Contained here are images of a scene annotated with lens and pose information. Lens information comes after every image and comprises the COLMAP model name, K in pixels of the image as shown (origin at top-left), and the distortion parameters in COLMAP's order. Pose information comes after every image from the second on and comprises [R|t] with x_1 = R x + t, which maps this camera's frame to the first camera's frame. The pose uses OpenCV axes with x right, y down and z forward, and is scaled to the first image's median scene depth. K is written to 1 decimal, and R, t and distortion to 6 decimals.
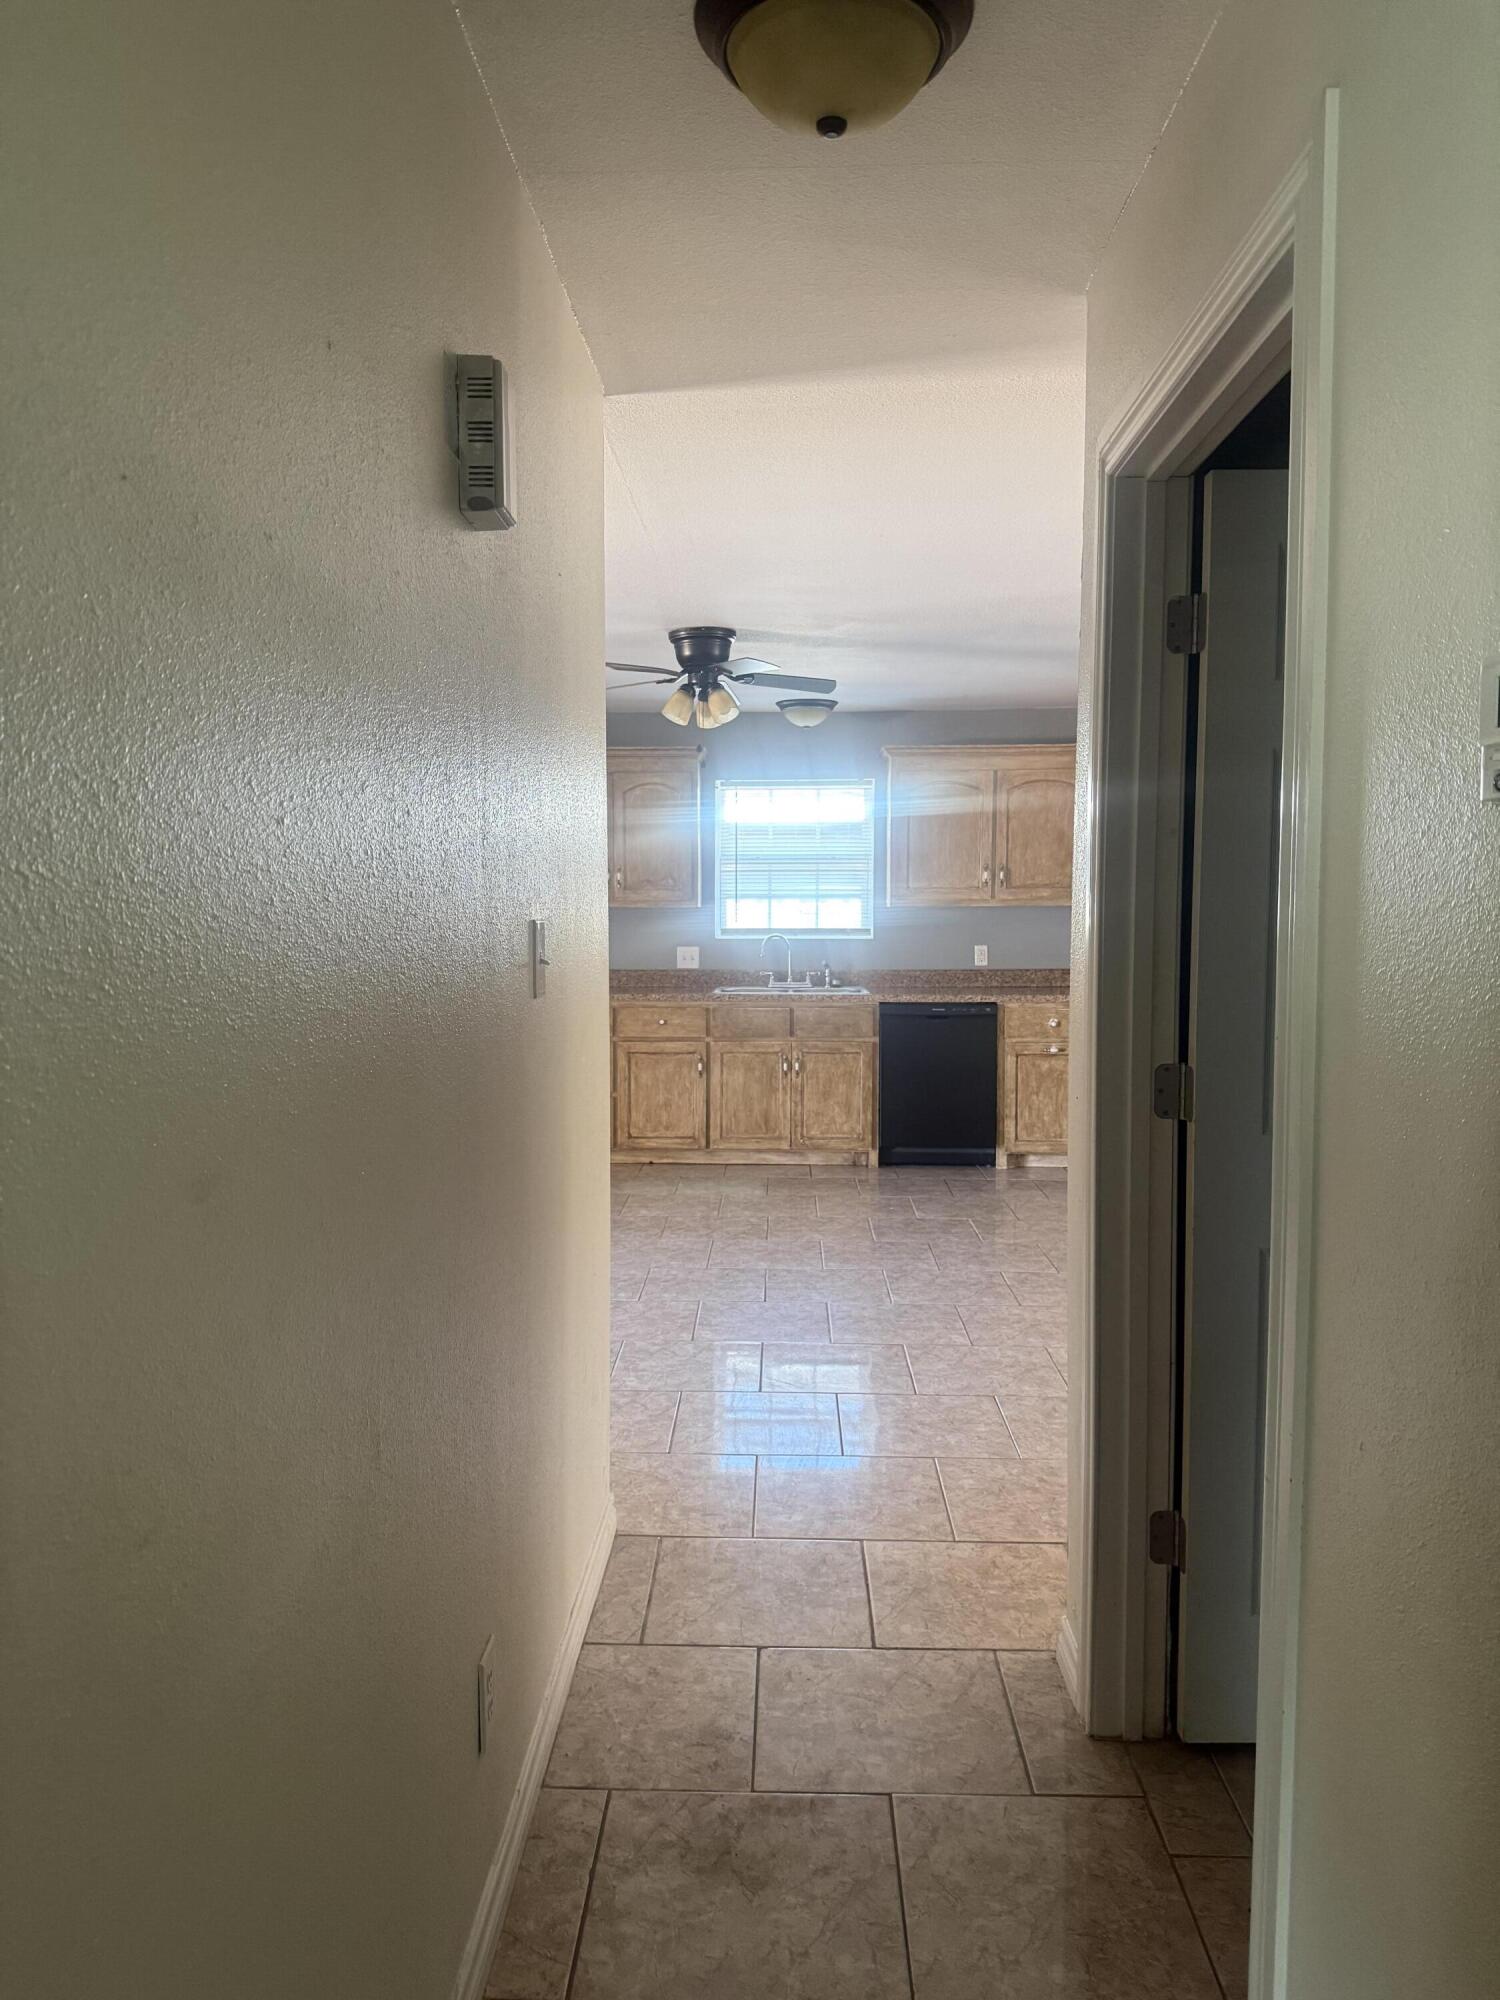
lens RADIAL K [[1426.3, 0, 748.2], [0, 1426.3, 1000.8], [0, 0, 1]] dist [0.008045, -0.003982]
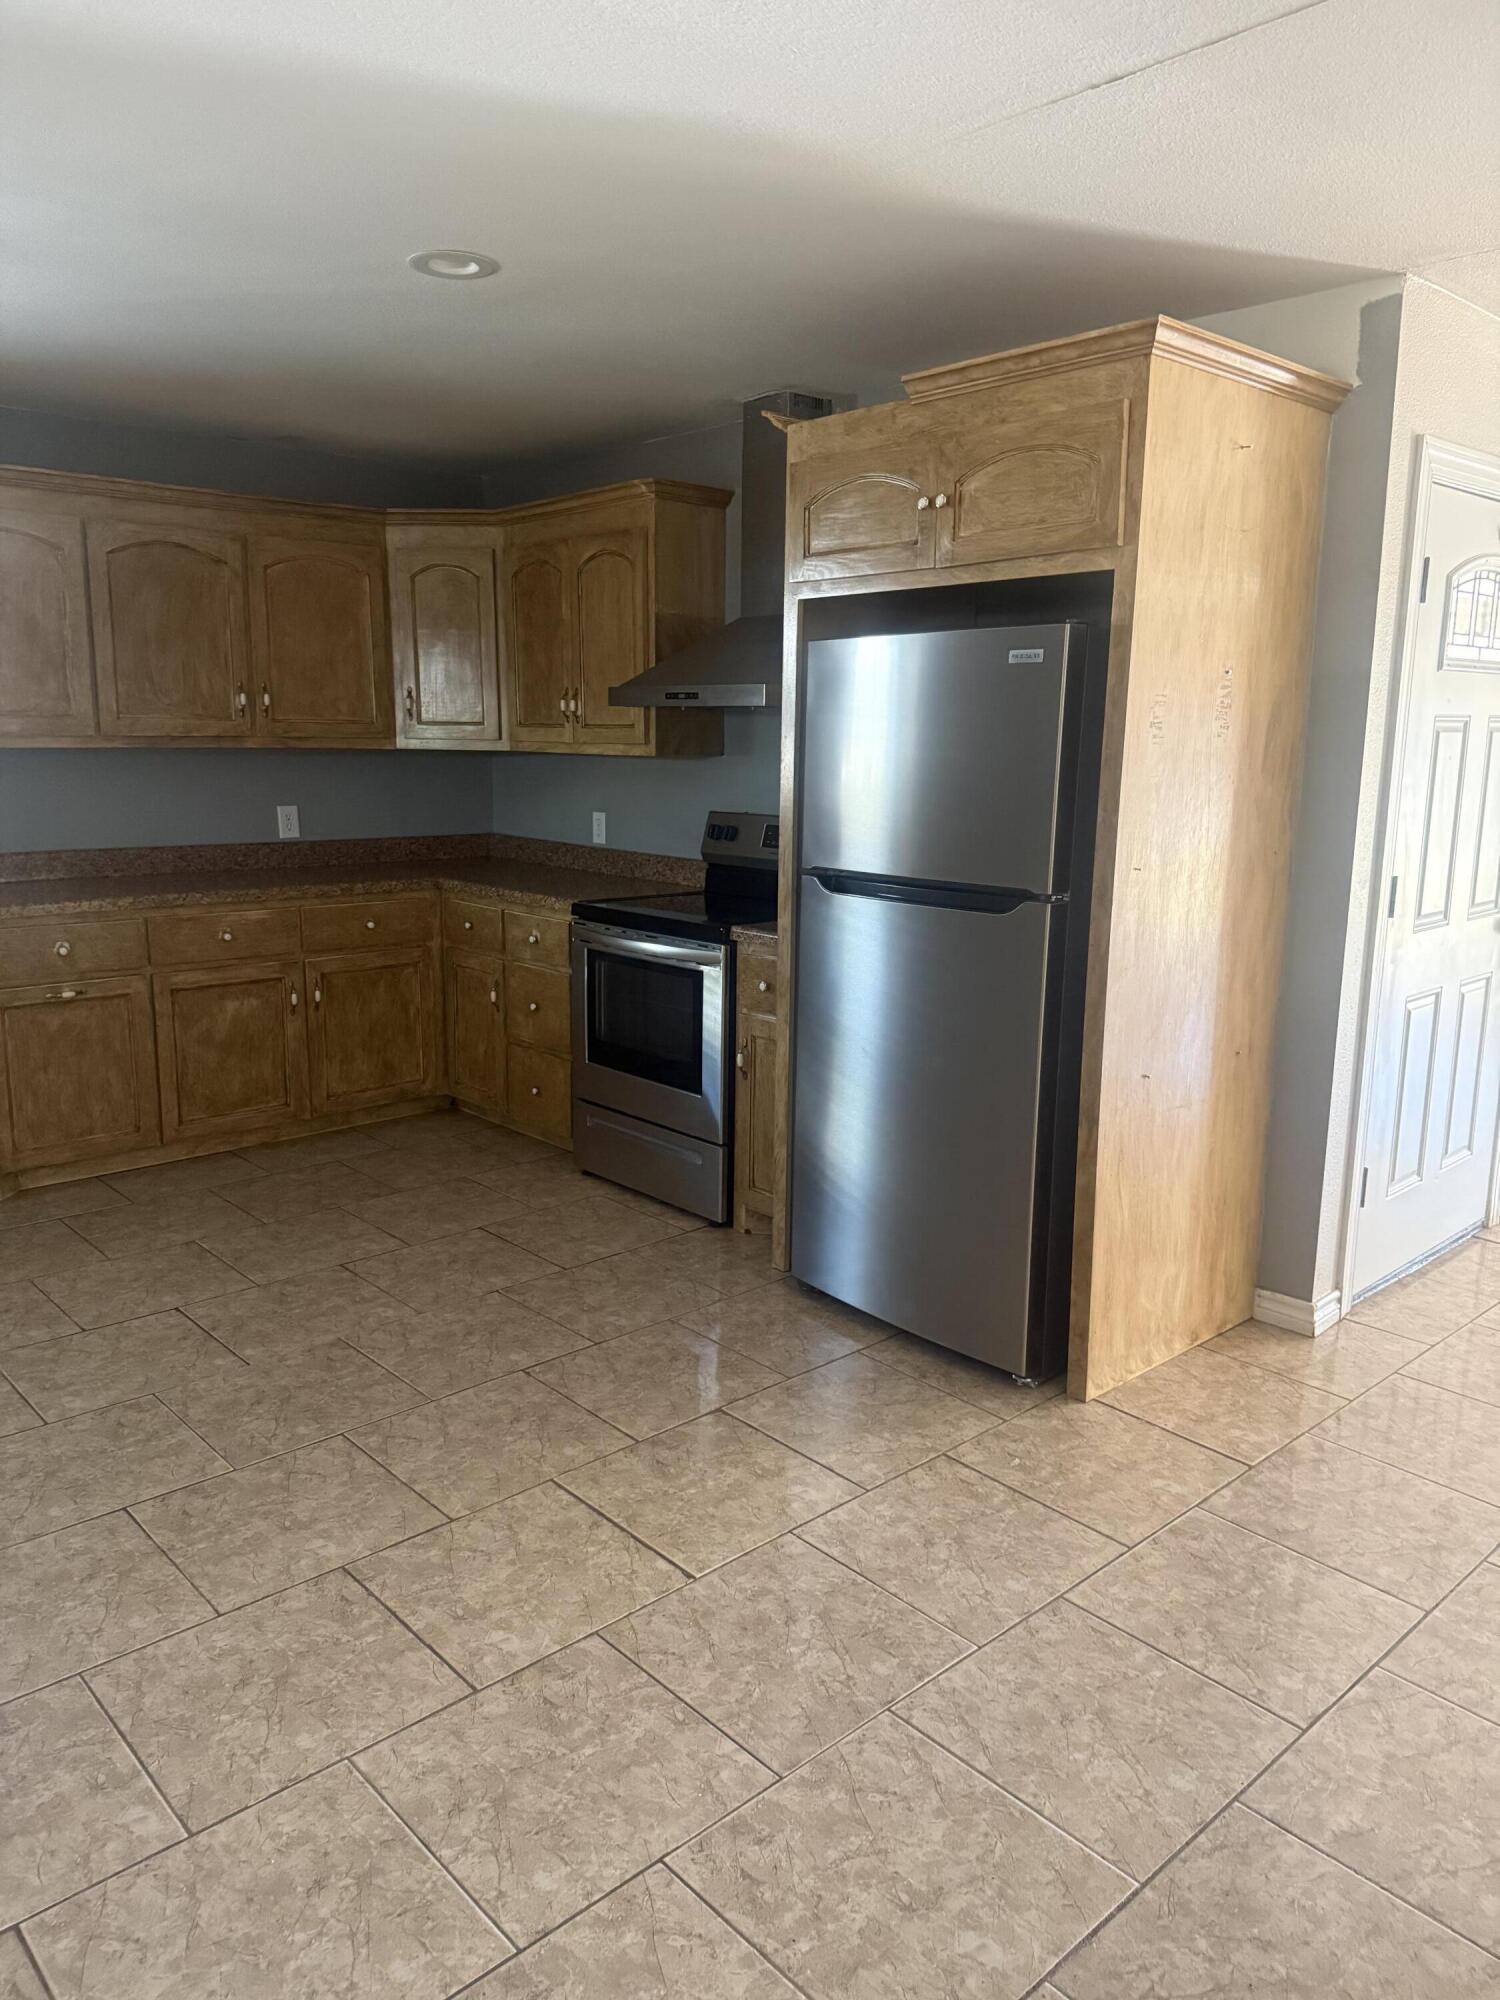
lens RADIAL K [[1426.3, 0, 745.8], [0, 1426.3, 1002.0], [0, 0, 1]] dist [0.008045, -0.003982]
pose [[0.720400, -0.121447, 0.682843, 0.014636], [0.035138, 0.989676, 0.138948, -0.053063], [-0.692668, -0.076105, 0.717230, 0.557956]]
